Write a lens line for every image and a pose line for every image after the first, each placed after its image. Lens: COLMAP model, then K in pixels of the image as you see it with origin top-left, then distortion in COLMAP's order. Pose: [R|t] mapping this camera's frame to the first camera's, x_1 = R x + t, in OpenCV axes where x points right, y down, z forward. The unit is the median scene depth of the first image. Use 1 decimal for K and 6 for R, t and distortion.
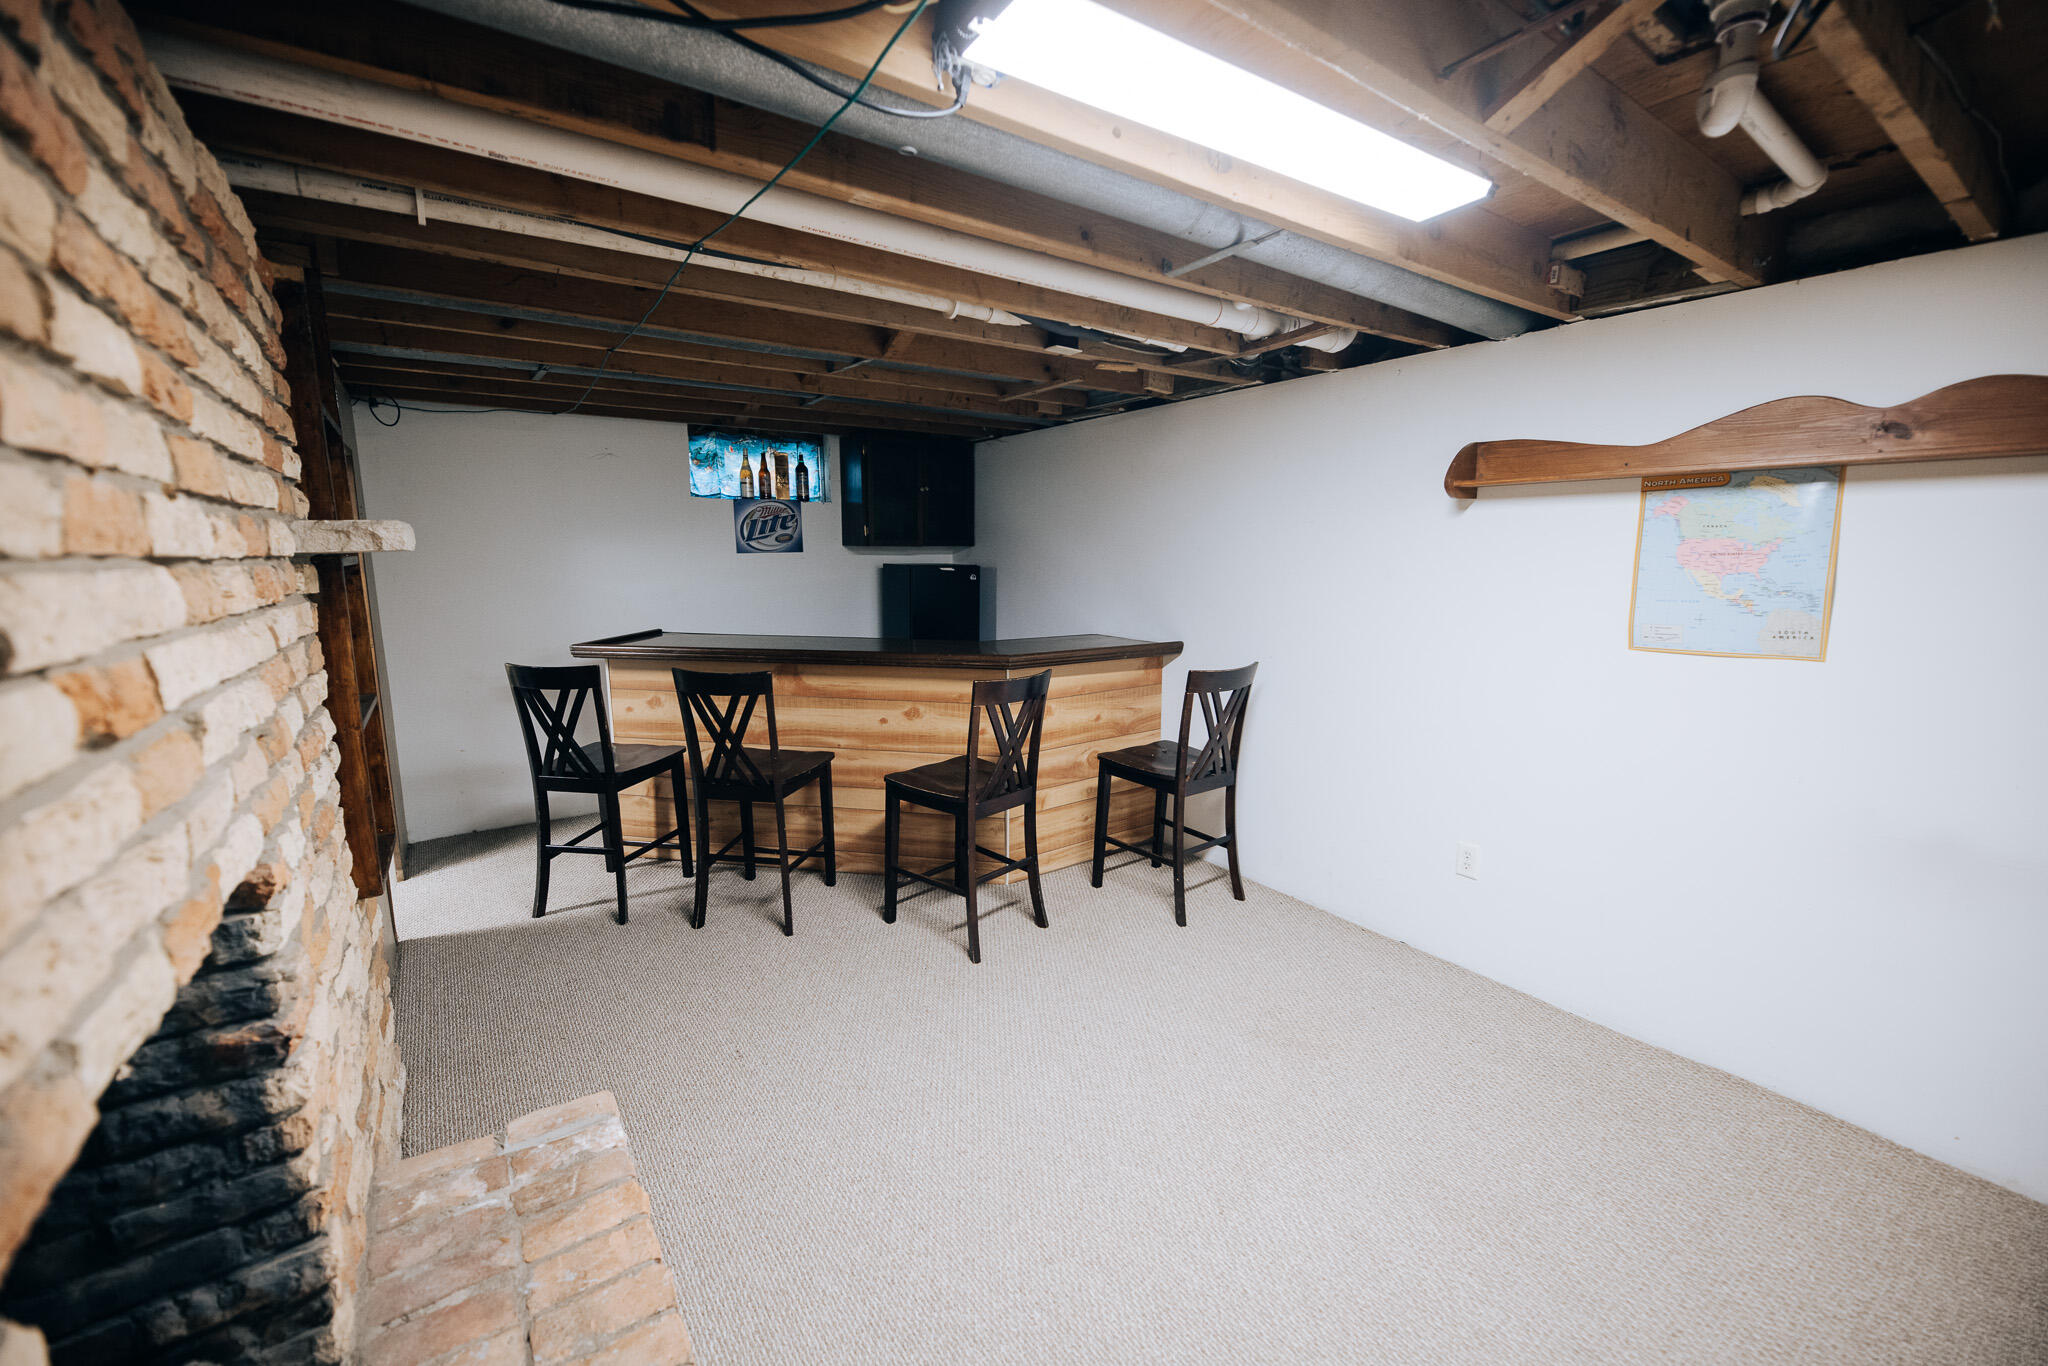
lens RADIAL K [[823.9, 0, 1023.5], [0, 823.9, 681.2], [0, 0, 1]] dist [-0.001643, -0.000613]
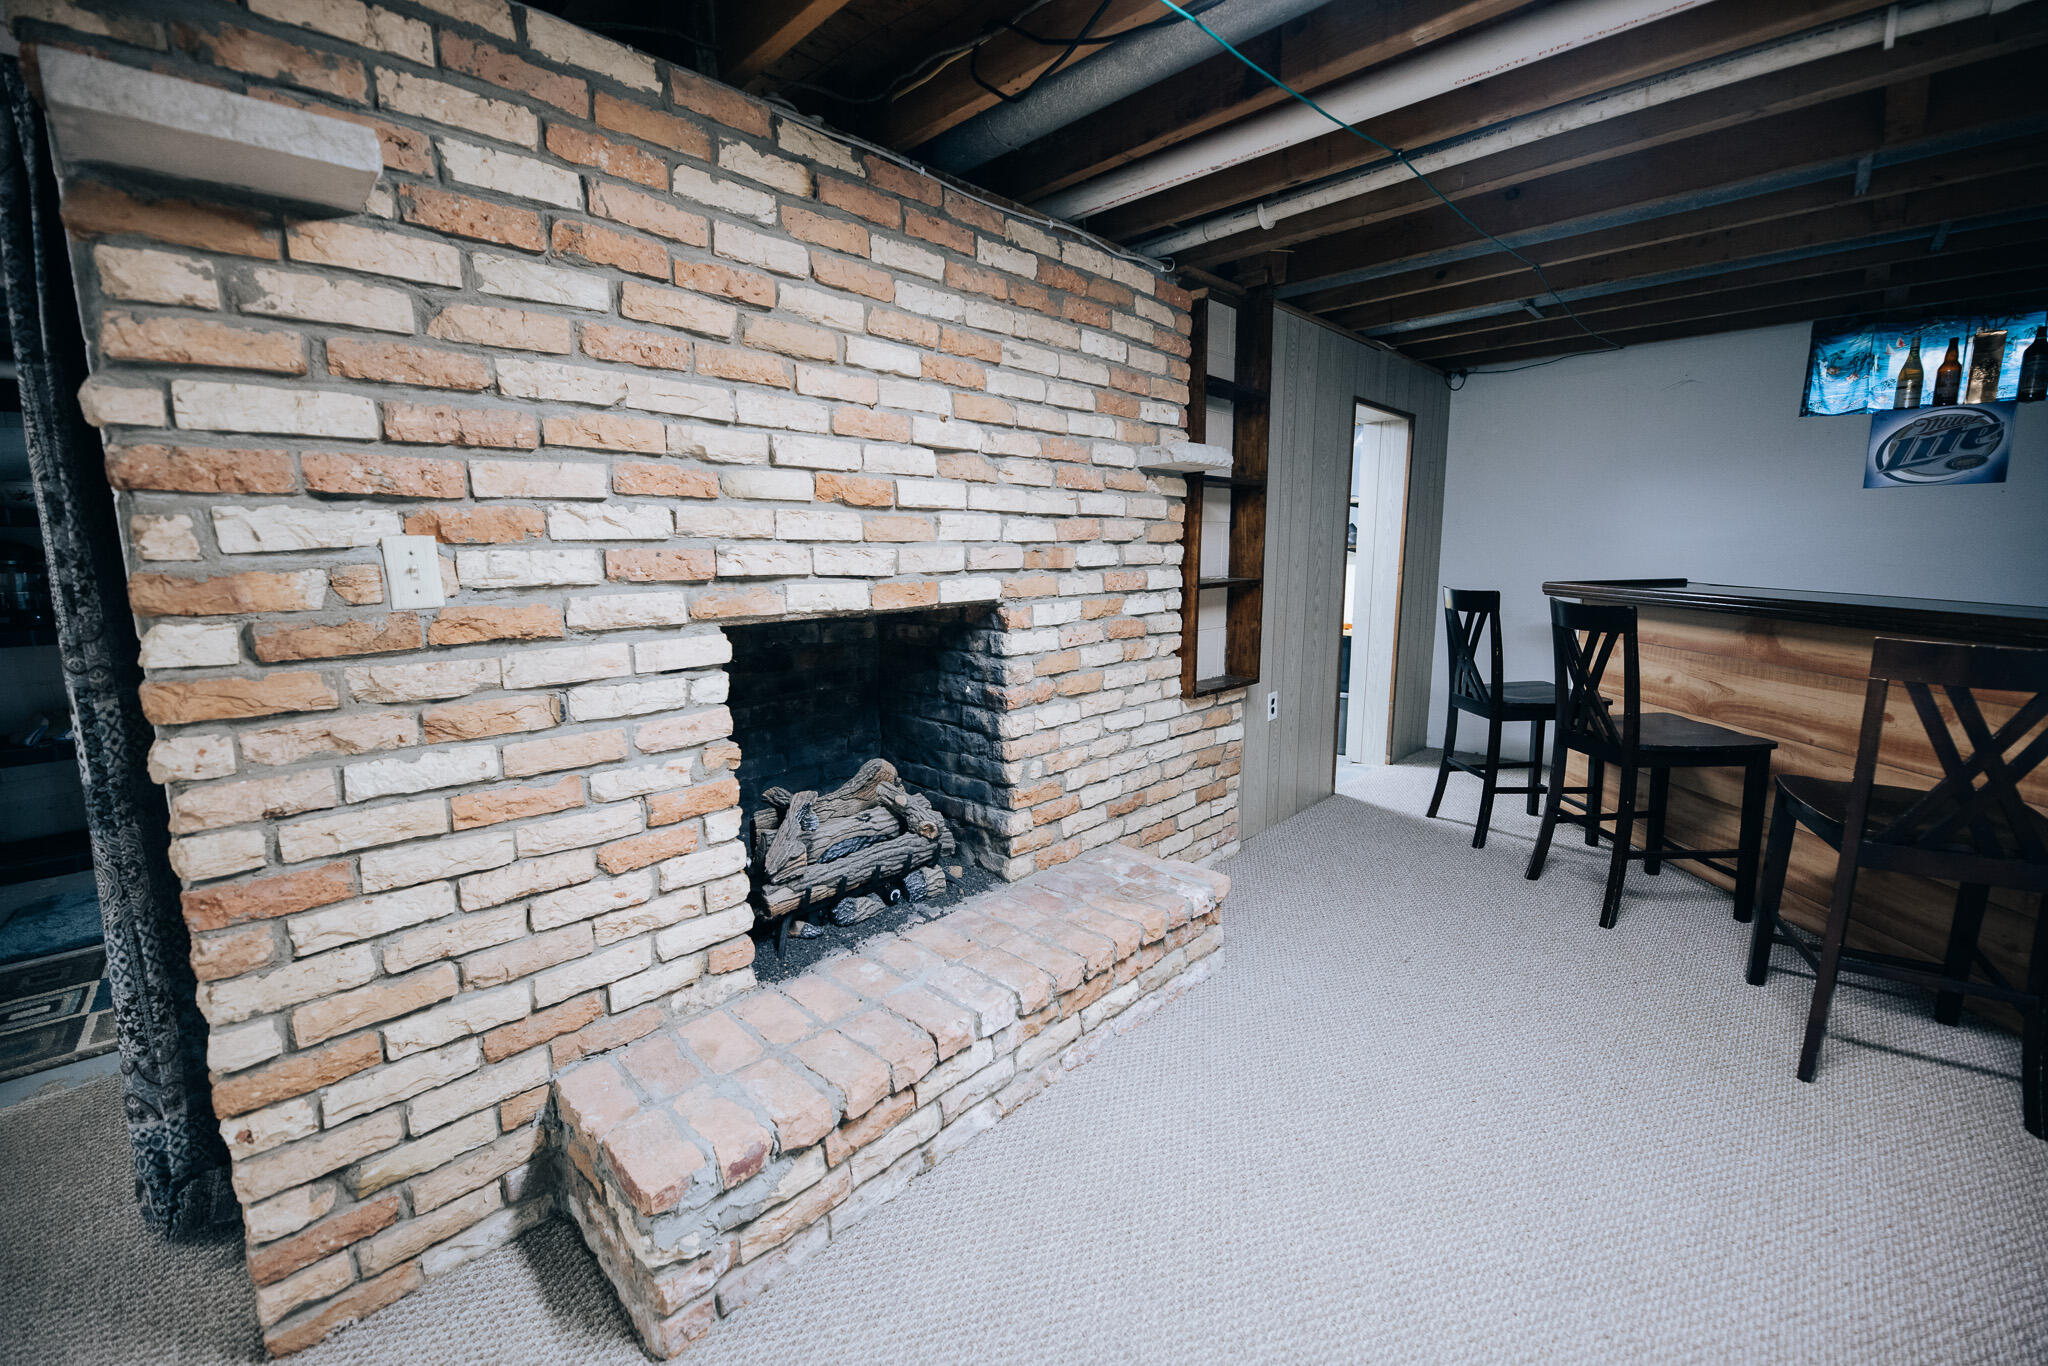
lens RADIAL K [[823.9, 0, 1023.5], [0, 823.9, 678.1], [0, 0, 1]] dist [-0.001643, -0.000613]
pose [[0.191264, 0.160255, -0.968368, 0.357536], [-0.151520, 0.979576, 0.132183, 0.038670], [0.969773, 0.121445, 0.211640, 0.210623]]
